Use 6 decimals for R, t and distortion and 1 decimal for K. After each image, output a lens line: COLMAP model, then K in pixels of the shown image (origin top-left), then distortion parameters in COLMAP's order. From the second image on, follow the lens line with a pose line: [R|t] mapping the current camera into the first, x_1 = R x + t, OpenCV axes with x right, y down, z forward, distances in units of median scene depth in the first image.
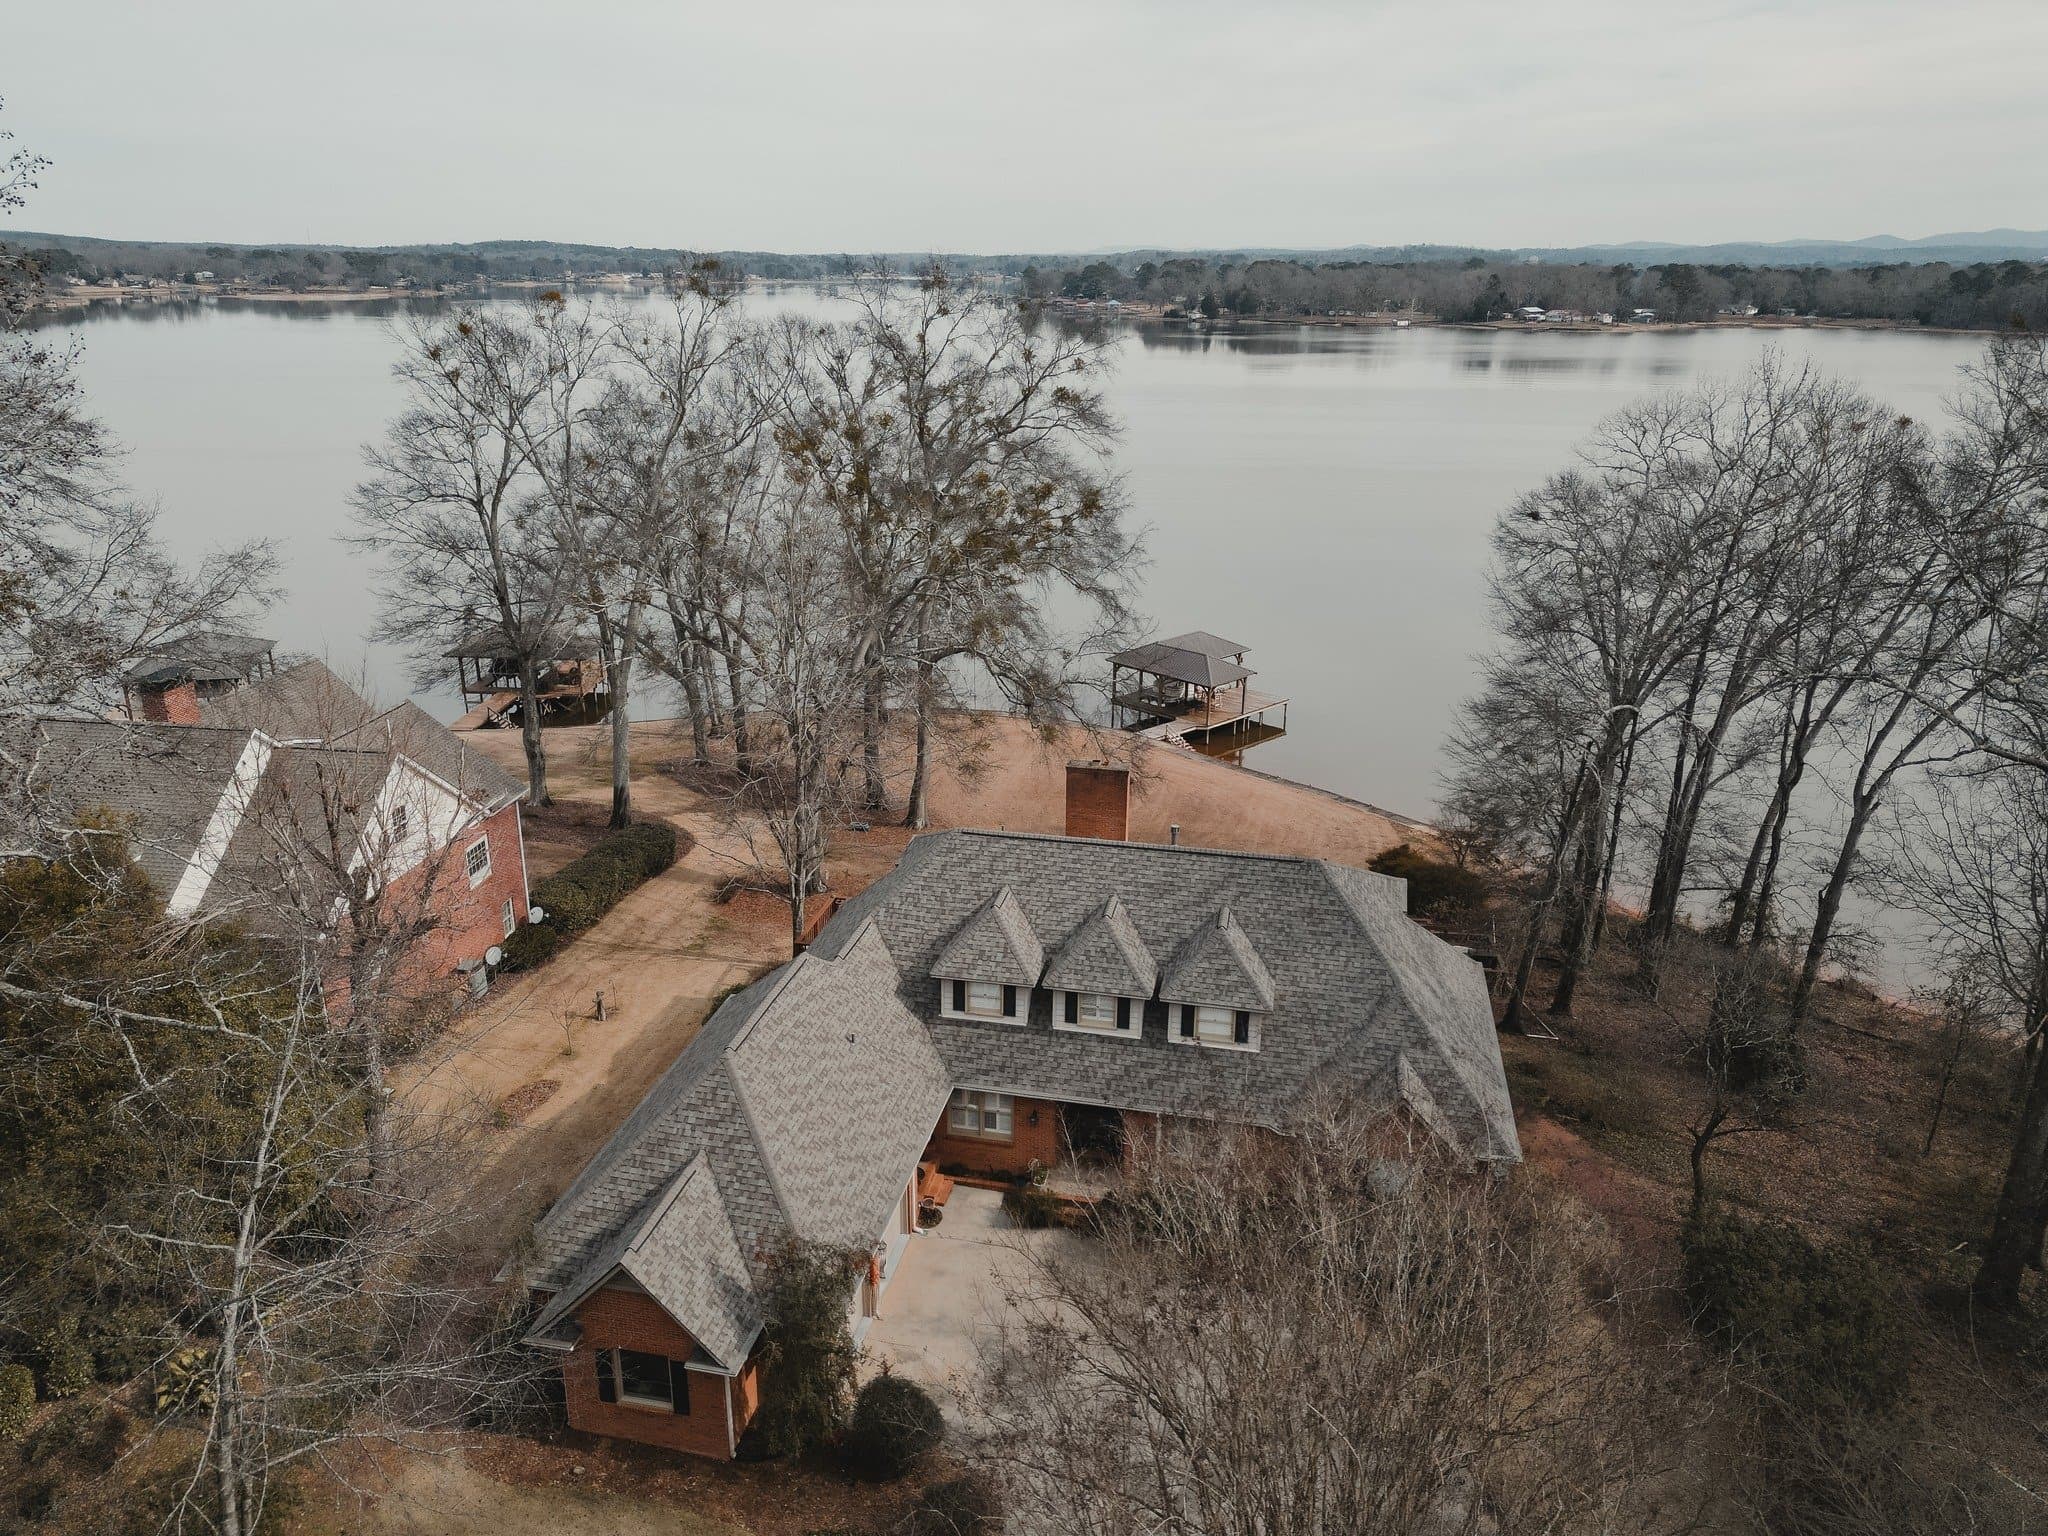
lens RADIAL K [[1370.7, 0, 962.8], [0, 1370.7, 765.9], [0, 0, 1]] dist [0.028704, -0.035693]
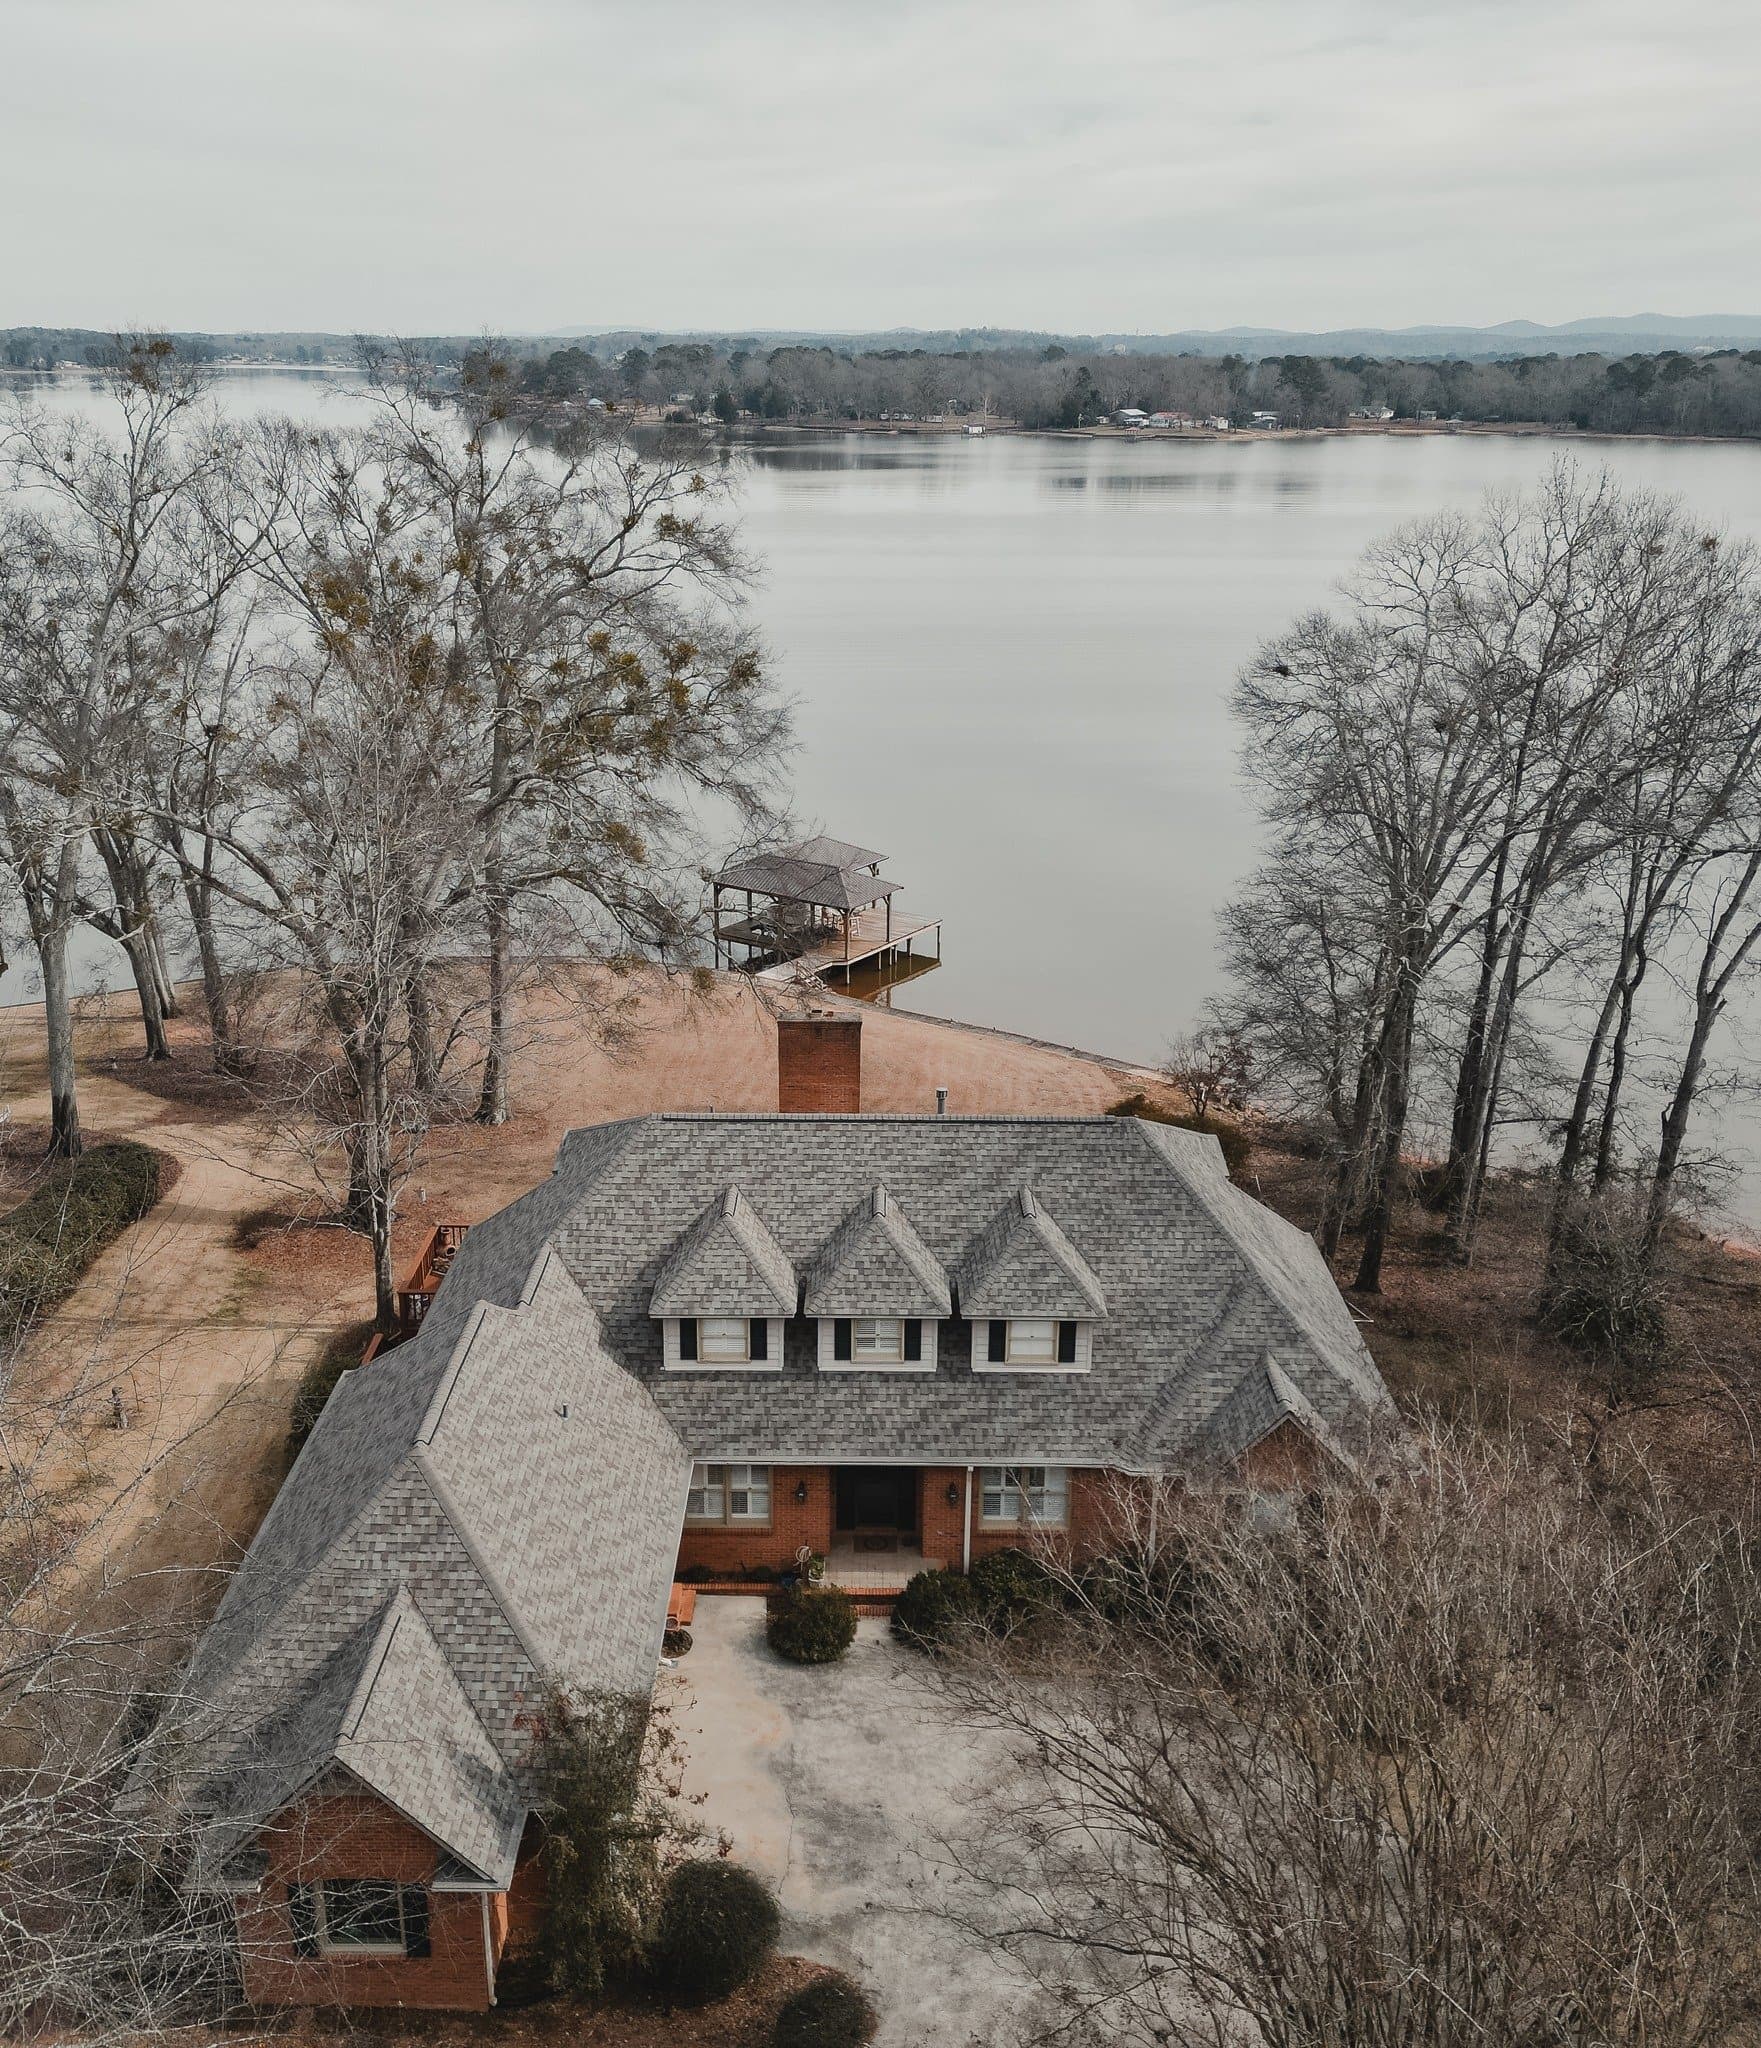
lens RADIAL K [[1851.1, 0, 798.2], [0, 1851.1, 1024.3], [0, 0, 1]] dist [0.007429, 0.000820]
pose [[0.978225, -0.065963, 0.196784, -0.111481], [0.066187, 0.997792, 0.005446, -0.002444], [-0.196709, 0.007697, 0.980432, 0.009816]]
